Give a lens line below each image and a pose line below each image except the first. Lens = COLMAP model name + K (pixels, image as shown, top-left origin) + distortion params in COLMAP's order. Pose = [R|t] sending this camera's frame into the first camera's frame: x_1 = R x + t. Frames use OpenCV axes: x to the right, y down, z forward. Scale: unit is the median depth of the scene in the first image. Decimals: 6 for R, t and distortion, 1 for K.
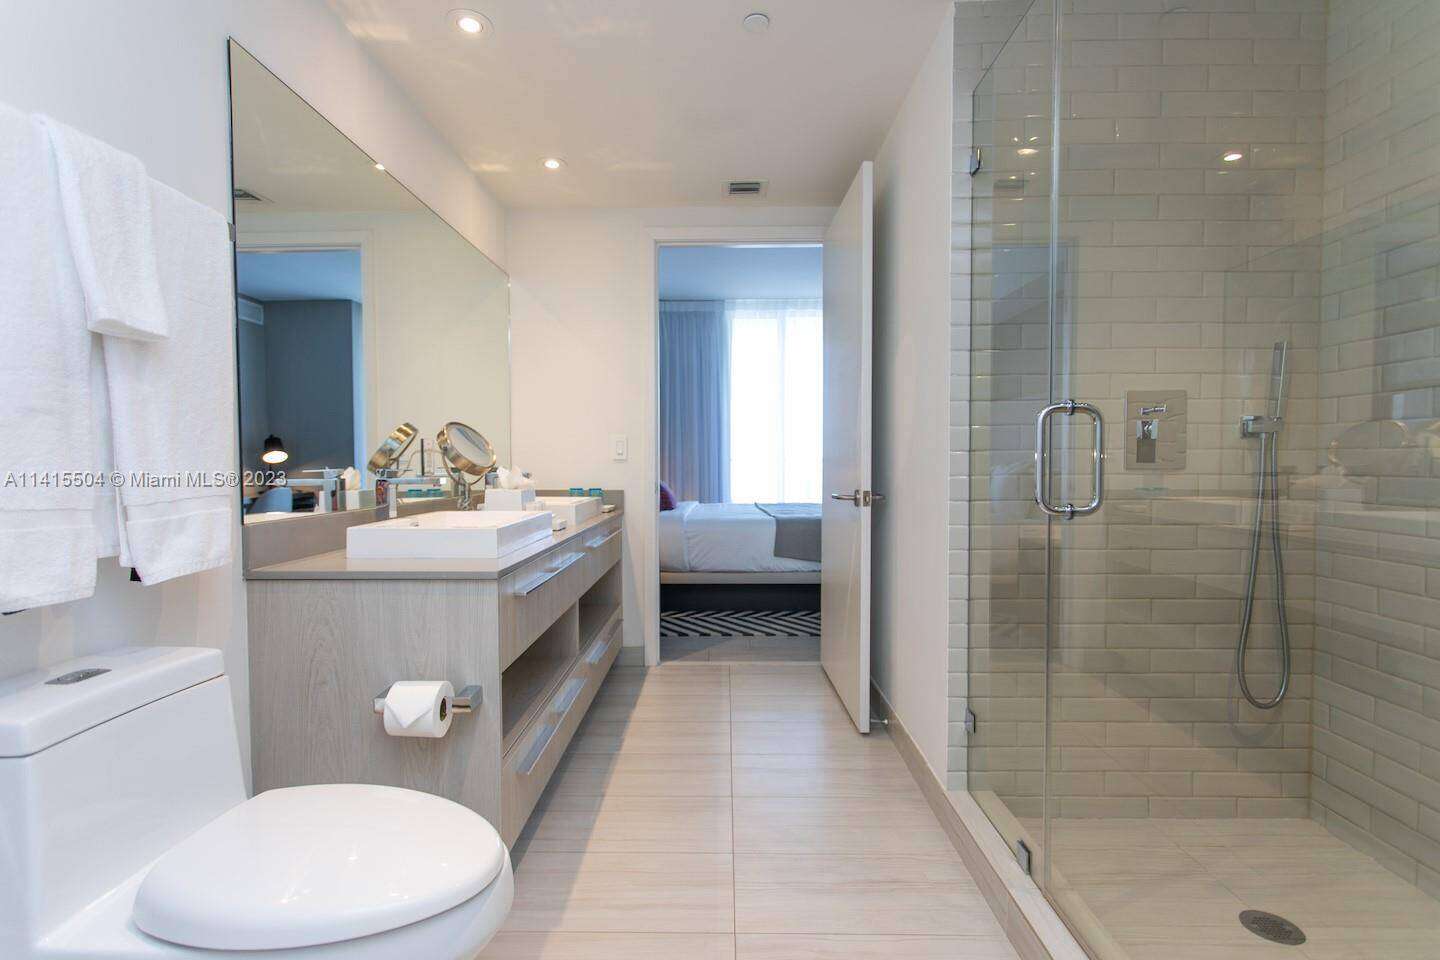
lens RADIAL K [[675.8, 0, 712.5], [0, 675.8, 482.4], [0, 0, 1]] dist [0.003021, 0.001197]
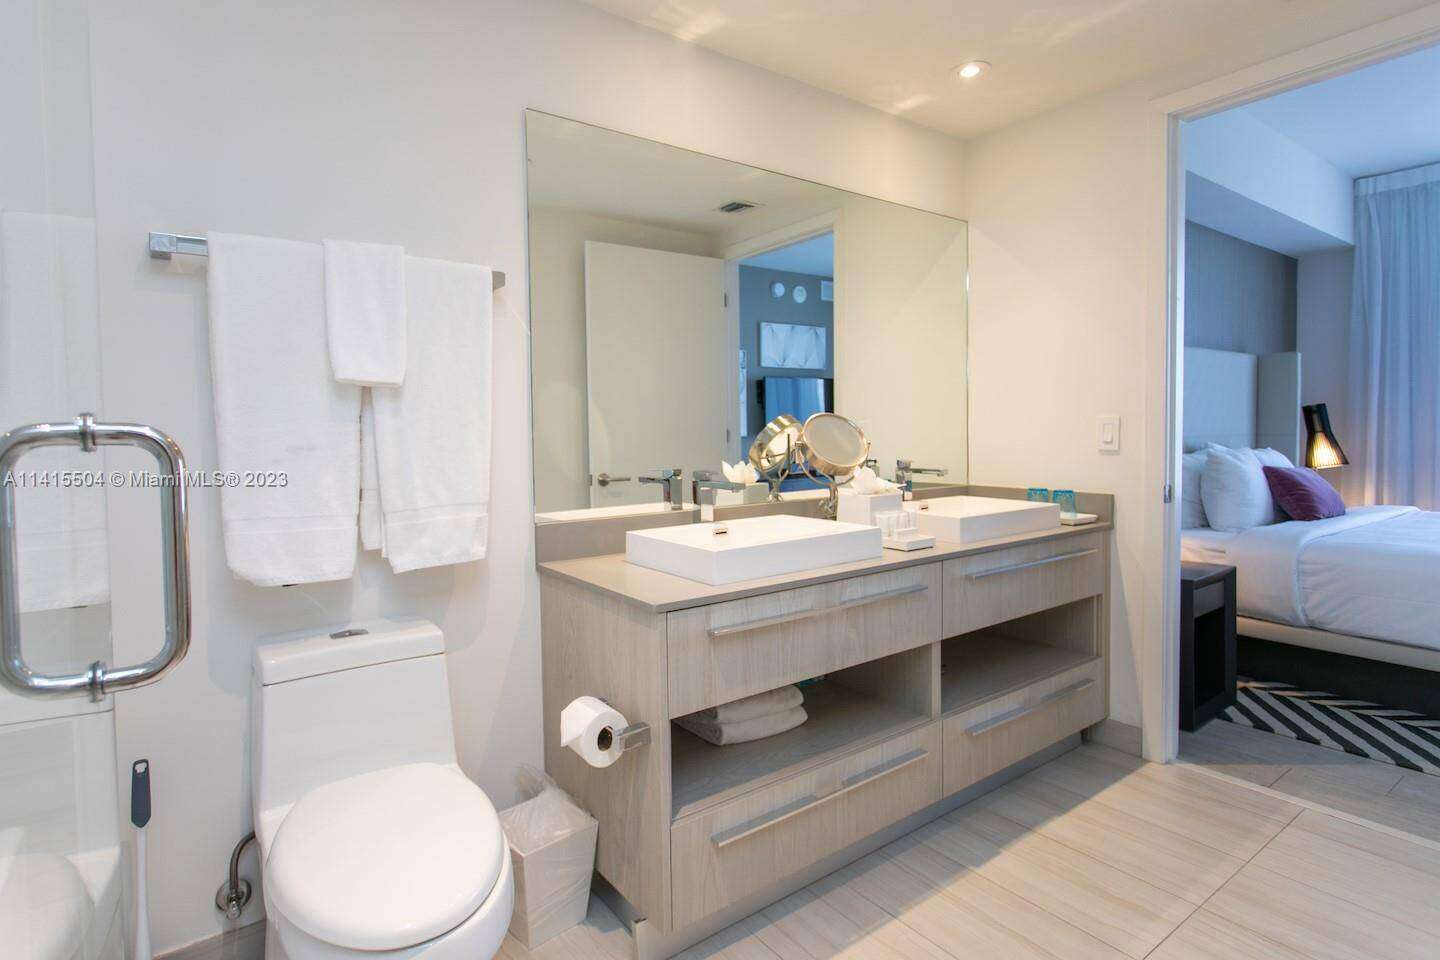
lens RADIAL K [[734.3, 0, 688.6], [0, 734.3, 453.8], [0, 0, 1]] dist [0.003359, 0.000839]
pose [[0.597894, 0.021229, -0.801294, 0.248868], [-0.013939, 0.999773, 0.016087, -0.042762], [0.801454, 0.001551, 0.598055, 0.238029]]
